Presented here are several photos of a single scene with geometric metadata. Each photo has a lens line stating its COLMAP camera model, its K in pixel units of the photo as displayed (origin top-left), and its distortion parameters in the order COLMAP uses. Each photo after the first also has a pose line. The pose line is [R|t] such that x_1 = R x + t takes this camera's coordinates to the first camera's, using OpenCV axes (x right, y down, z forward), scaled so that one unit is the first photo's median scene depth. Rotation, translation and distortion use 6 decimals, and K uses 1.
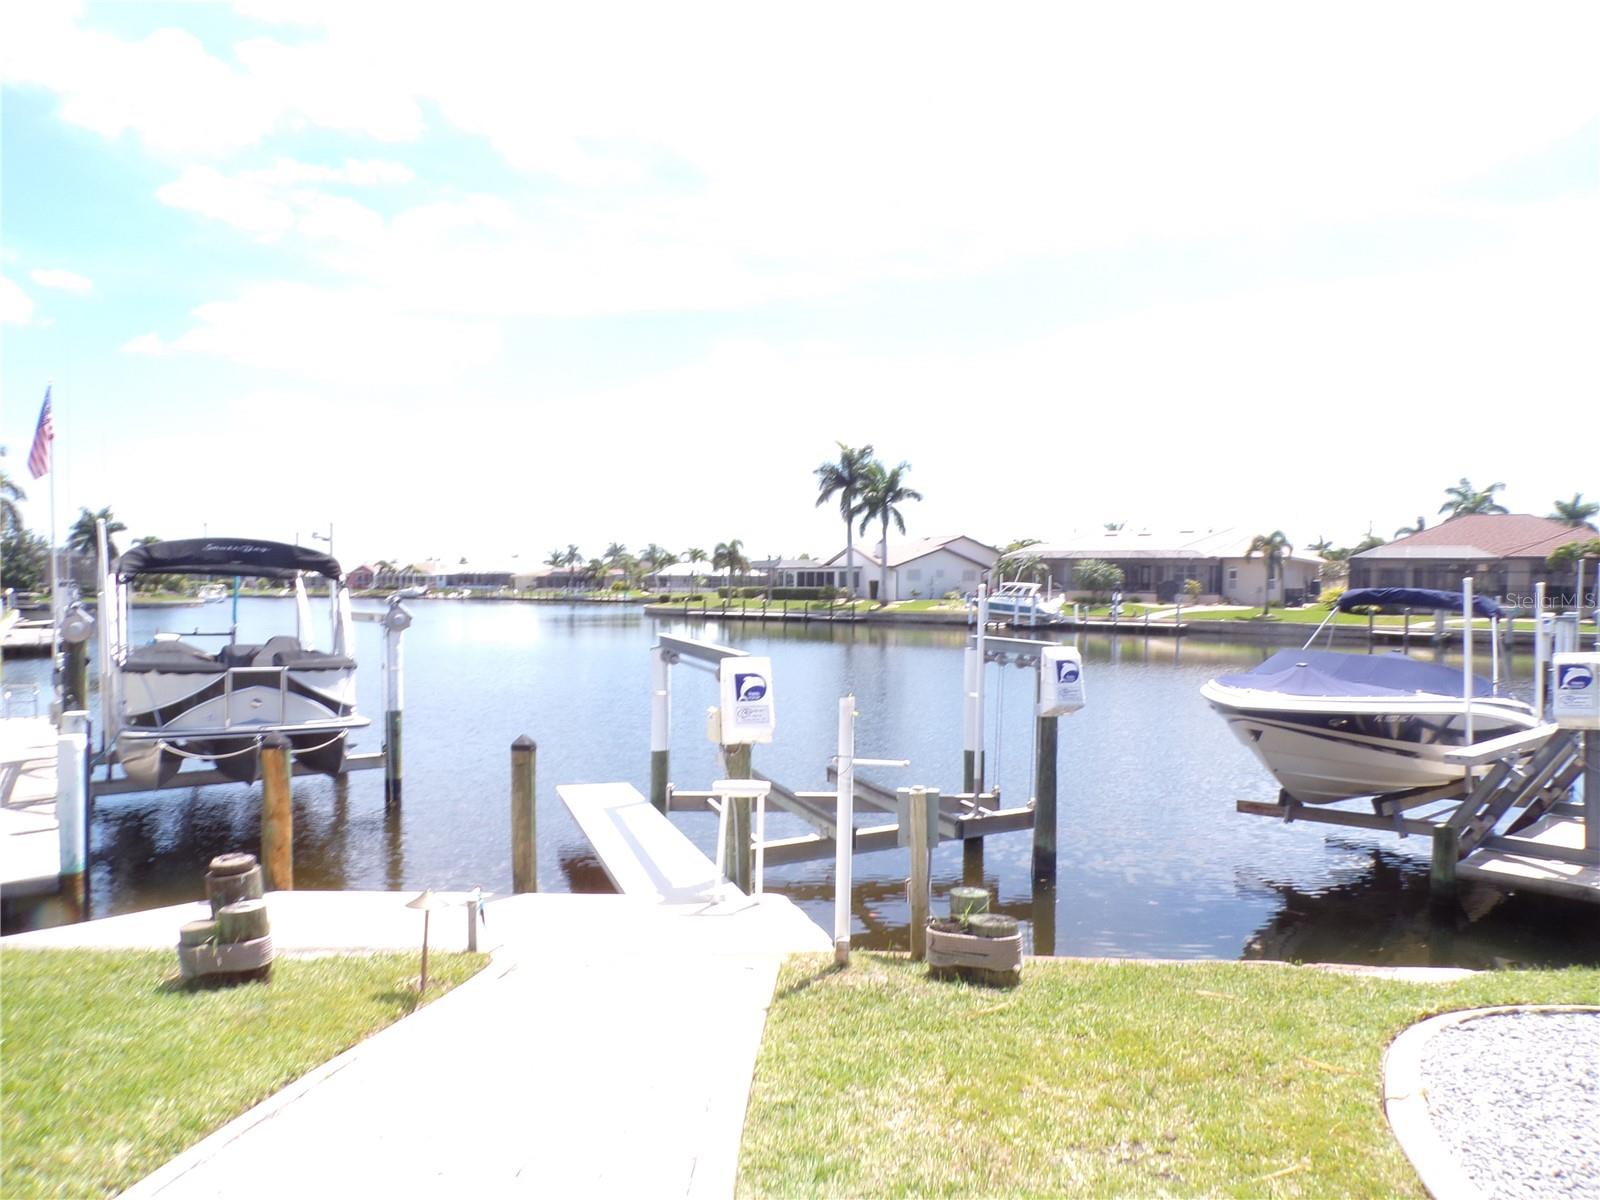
lens RADIAL K [[1117.8, 0, 797.8], [0, 1117.8, 601.7], [0, 0, 1]] dist [0.029630, -0.002323]
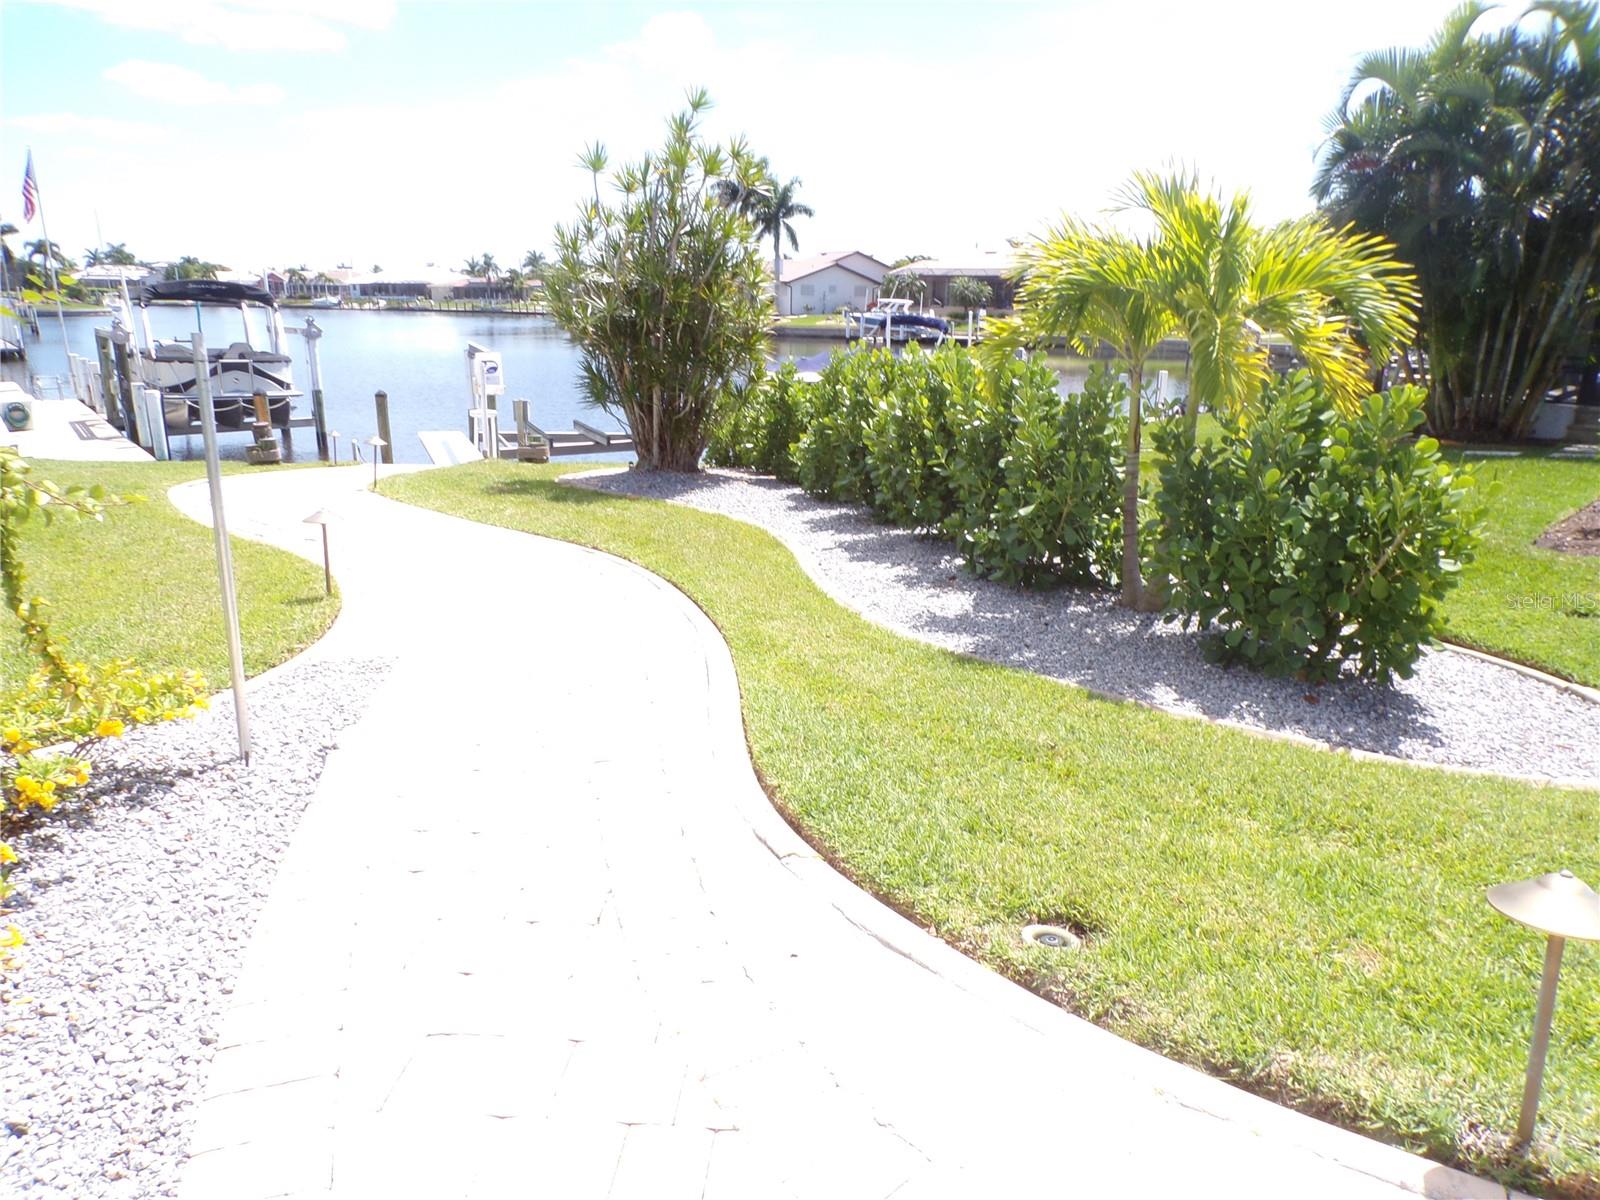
lens RADIAL K [[1120.5, 0, 801.8], [0, 1120.5, 596.9], [0, 0, 1]] dist [0.030777, -0.000320]
pose [[0.998449, -0.010568, 0.054669, 0.037832], [-0.003104, 0.969730, 0.244159, -0.002029], [-0.055594, -0.243950, 0.968193, -0.105557]]
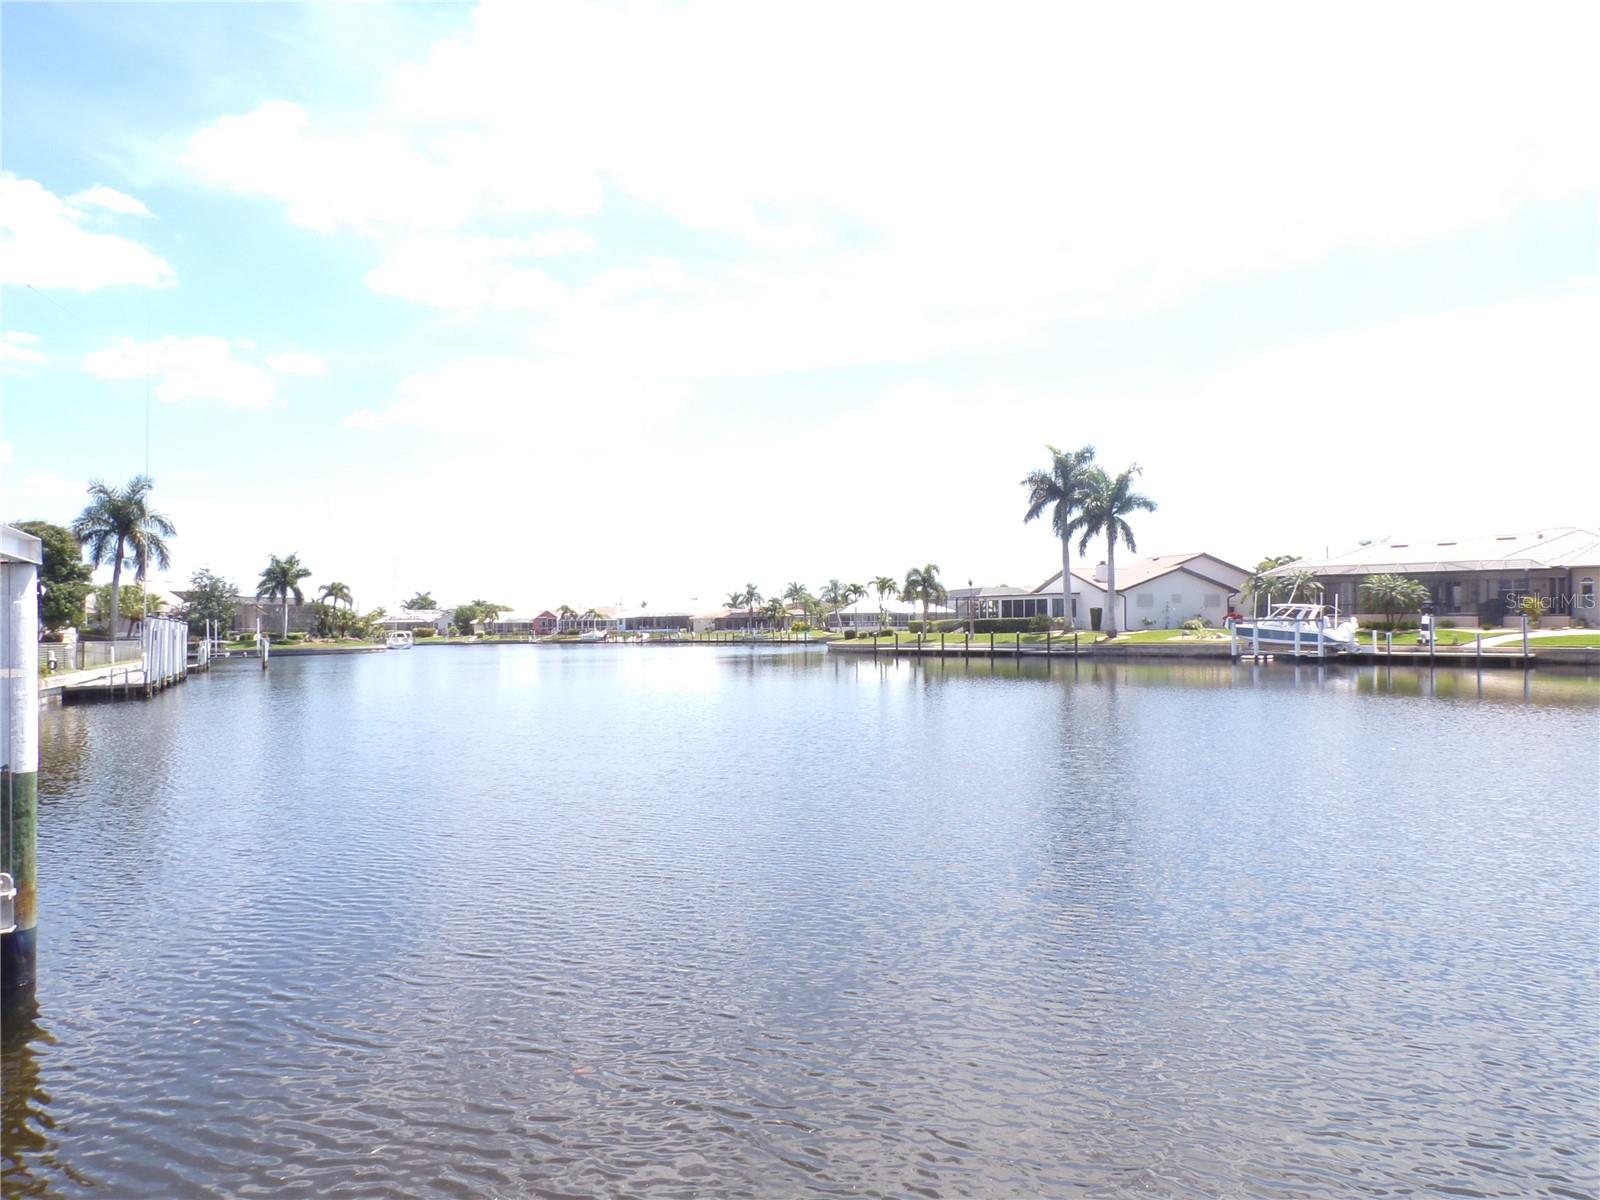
lens RADIAL K [[1120.5, 0, 801.8], [0, 1120.5, 596.9], [0, 0, 1]] dist [0.030777, -0.000320]
pose [[0.987717, -0.020431, -0.154912, -0.020652], [0.013651, 0.998907, -0.044709, 0.007649], [0.155656, 0.042045, 0.986916, 0.127449]]
